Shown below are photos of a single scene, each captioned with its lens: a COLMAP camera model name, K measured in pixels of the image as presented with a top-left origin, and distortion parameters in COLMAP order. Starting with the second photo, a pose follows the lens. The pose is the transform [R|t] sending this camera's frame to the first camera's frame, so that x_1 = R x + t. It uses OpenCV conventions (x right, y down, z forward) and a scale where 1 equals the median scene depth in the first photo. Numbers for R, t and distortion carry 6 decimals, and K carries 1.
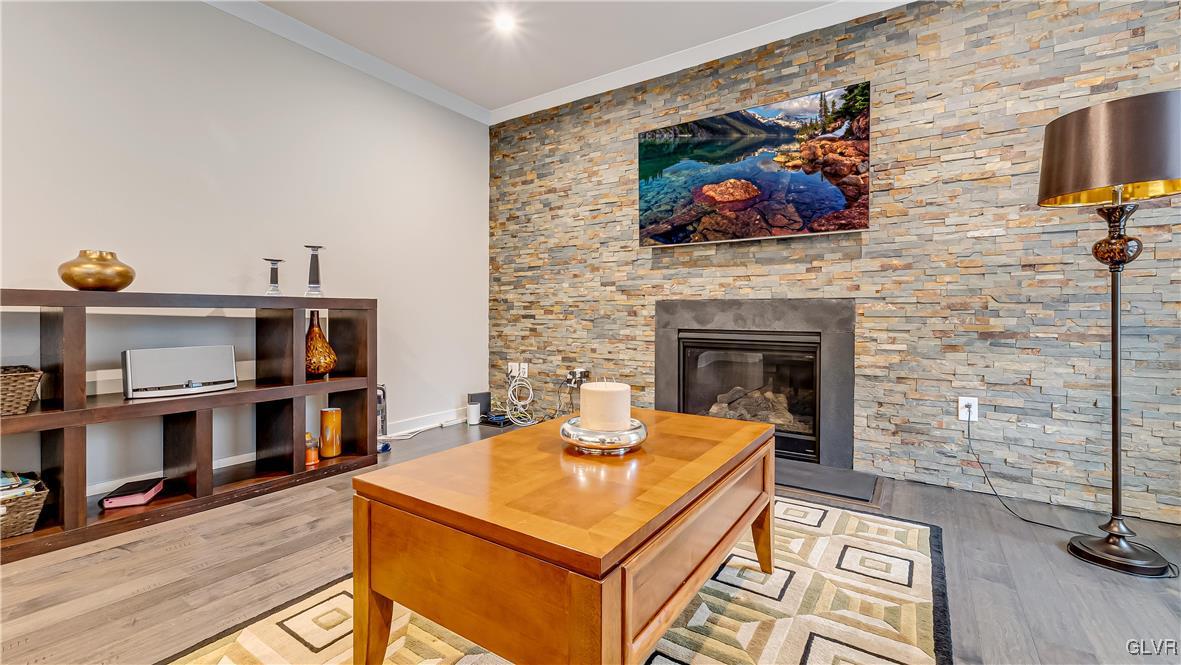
lens RADIAL K [[490.6, 0, 588.1], [0, 490.6, 322.0], [0, 0, 1]] dist [-0.004790, 0.000469]
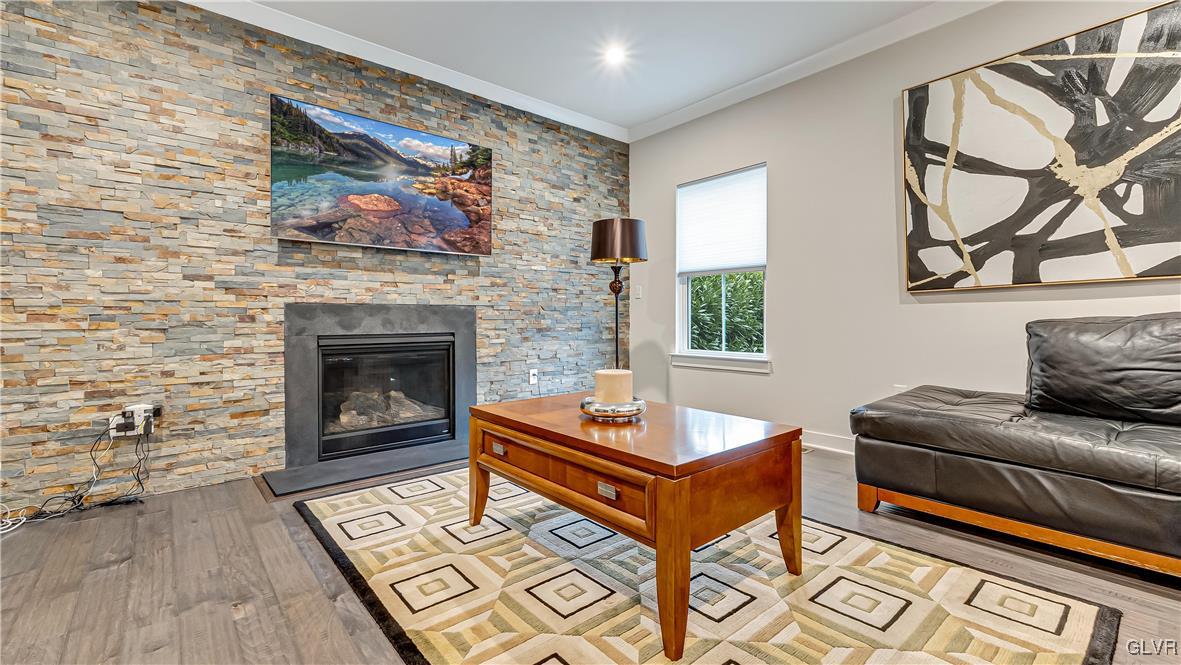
lens RADIAL K [[490.6, 0, 585.8], [0, 490.6, 324.1], [0, 0, 1]] dist [-0.004790, 0.000469]
pose [[0.274911, -0.018365, 0.961294, -0.569659], [0.020264, 0.999706, 0.013303, -0.009554], [-0.961256, 0.015822, 0.275202, 0.308388]]
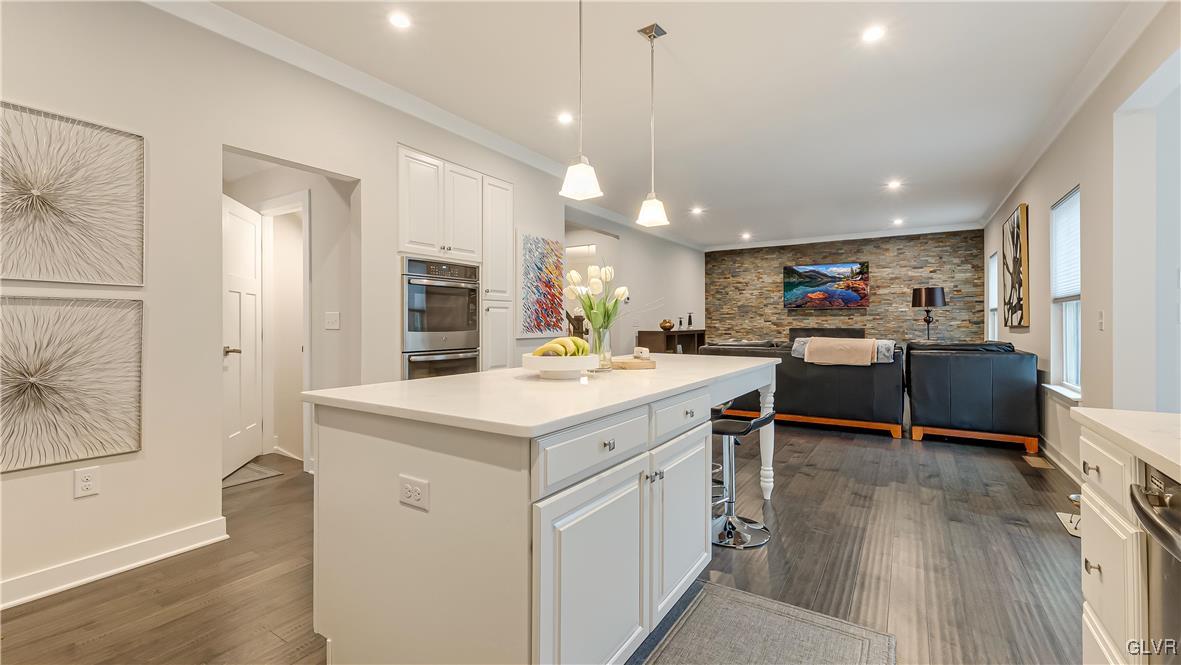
lens RADIAL K [[490.6, 0, 587.4], [0, 490.6, 321.0], [0, 0, 1]] dist [-0.004790, 0.000469]
pose [[0.999431, -0.006620, 0.033075, -1.153906], [0.007256, 0.999791, -0.019134, -0.043038], [-0.032942, 0.019363, 0.999270, -1.796391]]
